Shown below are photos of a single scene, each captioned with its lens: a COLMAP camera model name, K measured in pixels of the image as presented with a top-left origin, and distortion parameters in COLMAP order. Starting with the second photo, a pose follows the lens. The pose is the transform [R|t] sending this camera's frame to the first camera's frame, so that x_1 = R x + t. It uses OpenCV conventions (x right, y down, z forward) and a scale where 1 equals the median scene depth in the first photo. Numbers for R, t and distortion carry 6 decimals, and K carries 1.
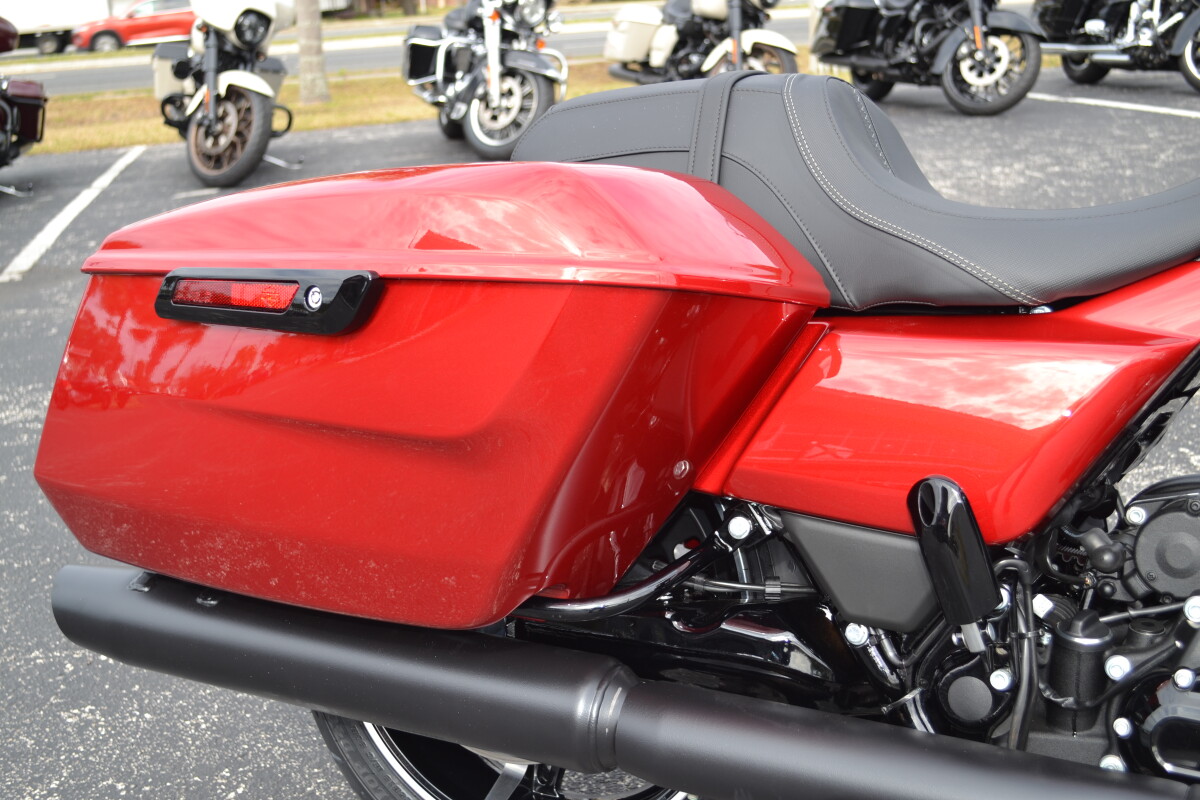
lens RADIAL K [[1457.8, 0, 604.7], [0, 1457.8, 403.0], [0, 0, 1]] dist [-0.029737, 0.000000]
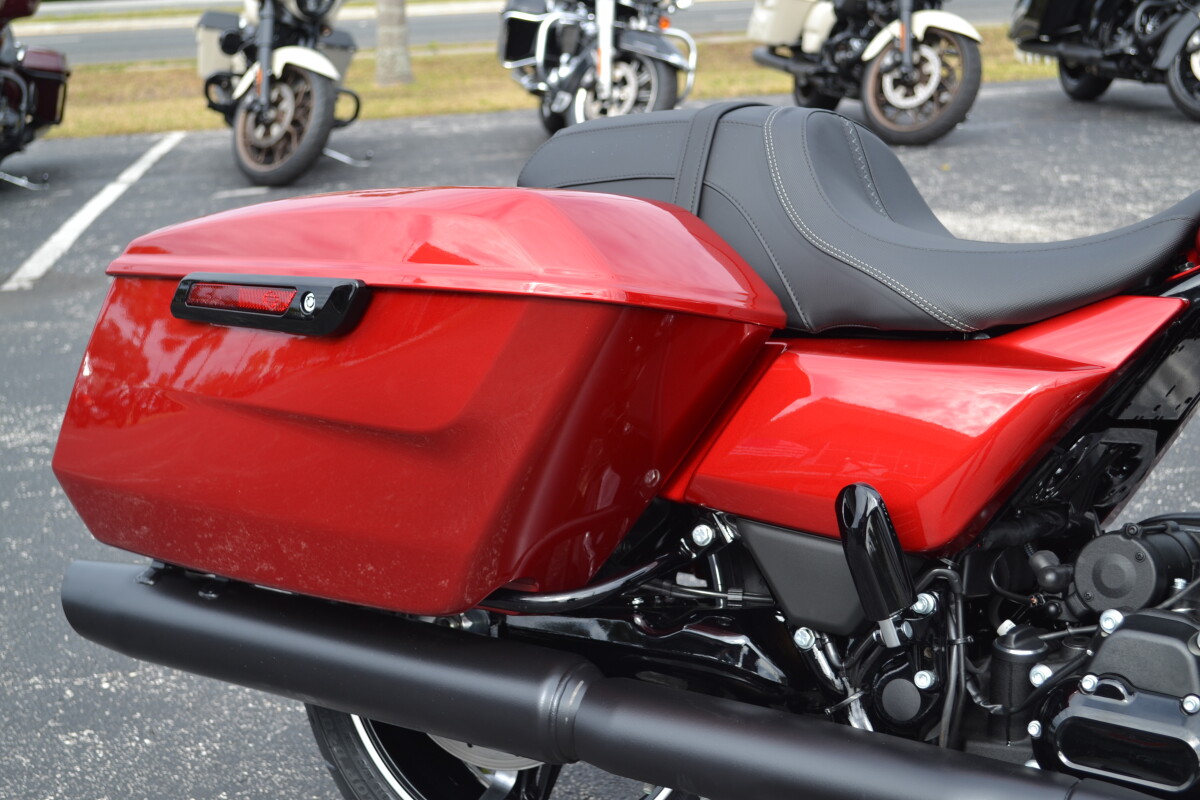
lens RADIAL K [[1897.4, 0, 594.4], [0, 1897.4, 398.6], [0, 0, 1]] dist [0.020670, 0.000000]
pose [[0.995367, 0.038052, -0.088303, 0.100614], [-0.041572, 0.998398, -0.038374, 0.032724], [0.086702, 0.041867, 0.995354, -0.289313]]
